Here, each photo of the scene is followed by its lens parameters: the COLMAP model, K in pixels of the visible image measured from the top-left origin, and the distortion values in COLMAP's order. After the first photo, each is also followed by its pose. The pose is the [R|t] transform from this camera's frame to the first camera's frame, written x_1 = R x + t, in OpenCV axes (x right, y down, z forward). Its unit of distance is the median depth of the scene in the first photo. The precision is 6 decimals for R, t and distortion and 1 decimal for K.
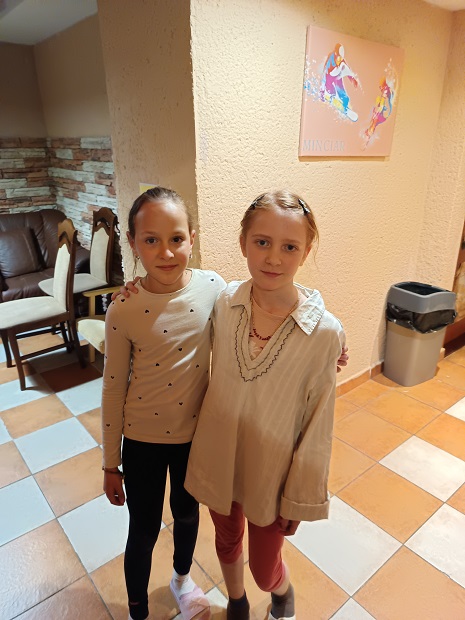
lens RADIAL K [[439.2, 0, 235.7], [0, 439.2, 310.7], [0, 0, 1]] dist [0.003579, -0.002874]
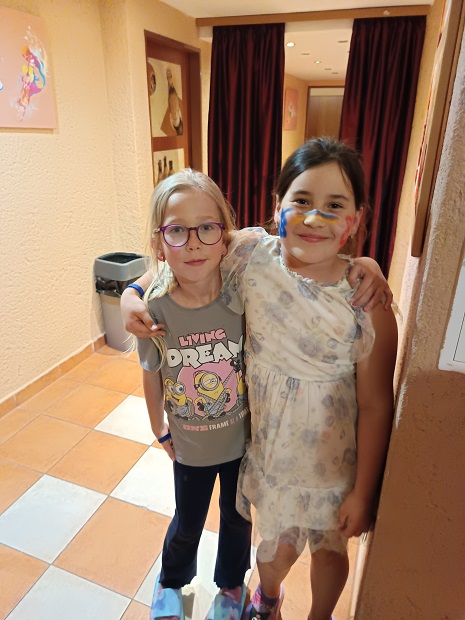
lens RADIAL K [[439.2, 0, 235.6], [0, 439.2, 309.5], [0, 0, 1]] dist [0.003579, -0.002874]
pose [[0.871209, -0.177269, 0.457789, 0.161213], [0.161713, 0.984110, 0.073322, 0.040012], [-0.463512, 0.010151, 0.886032, -0.058952]]
